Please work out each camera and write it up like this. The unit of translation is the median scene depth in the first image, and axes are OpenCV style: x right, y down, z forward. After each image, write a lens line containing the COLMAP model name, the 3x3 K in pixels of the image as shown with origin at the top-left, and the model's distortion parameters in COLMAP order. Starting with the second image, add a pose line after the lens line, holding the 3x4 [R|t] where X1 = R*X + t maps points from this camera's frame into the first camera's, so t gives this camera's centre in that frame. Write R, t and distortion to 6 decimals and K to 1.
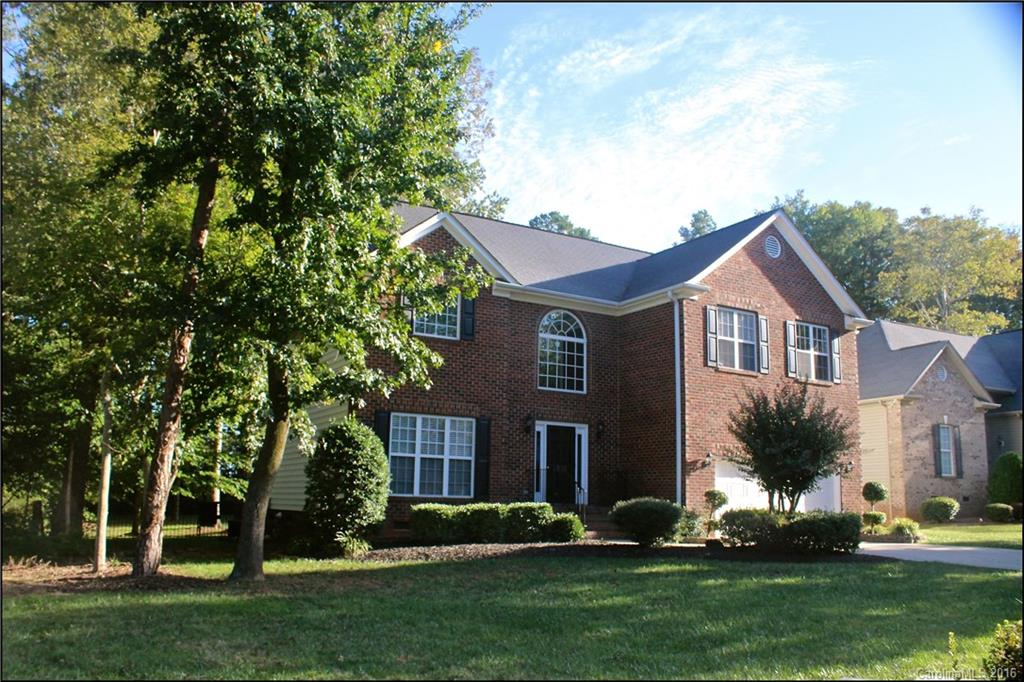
lens RADIAL K [[868.7, 0, 511.9], [0, 868.7, 358.1], [0, 0, 1]] dist [-0.174610, 0.144548]
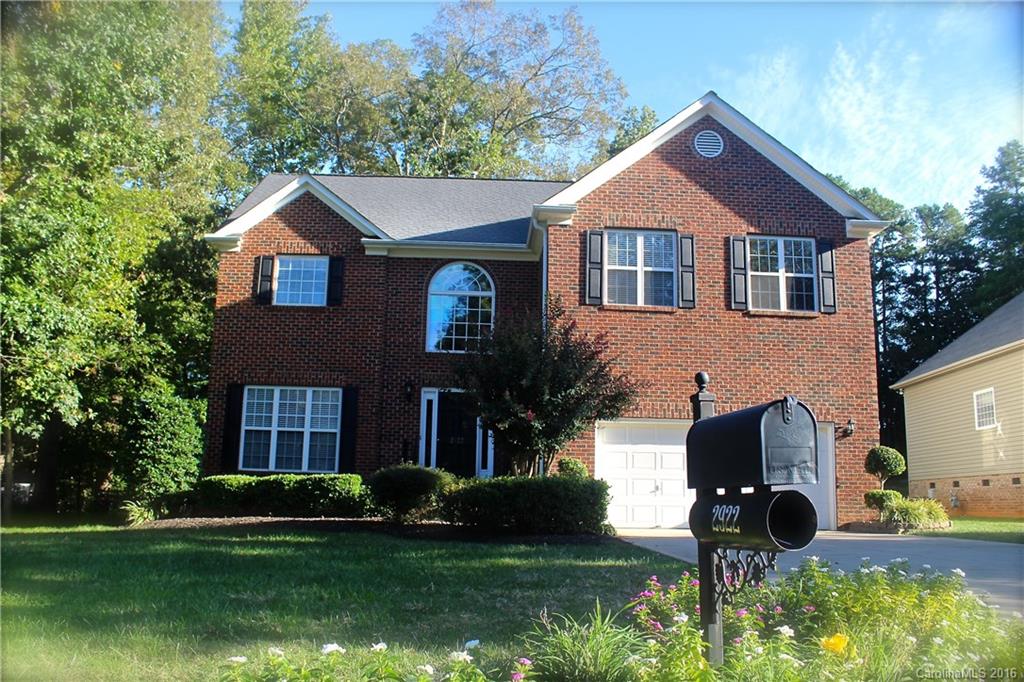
lens RADIAL K [[868.7, 0, 511.9], [0, 868.7, 358.1], [0, 0, 1]] dist [-0.174610, 0.144548]
pose [[0.878315, -0.083597, -0.470717, 0.519263], [0.075947, 0.996488, -0.035261, 0.078609], [0.472012, -0.004780, 0.881579, 0.253390]]
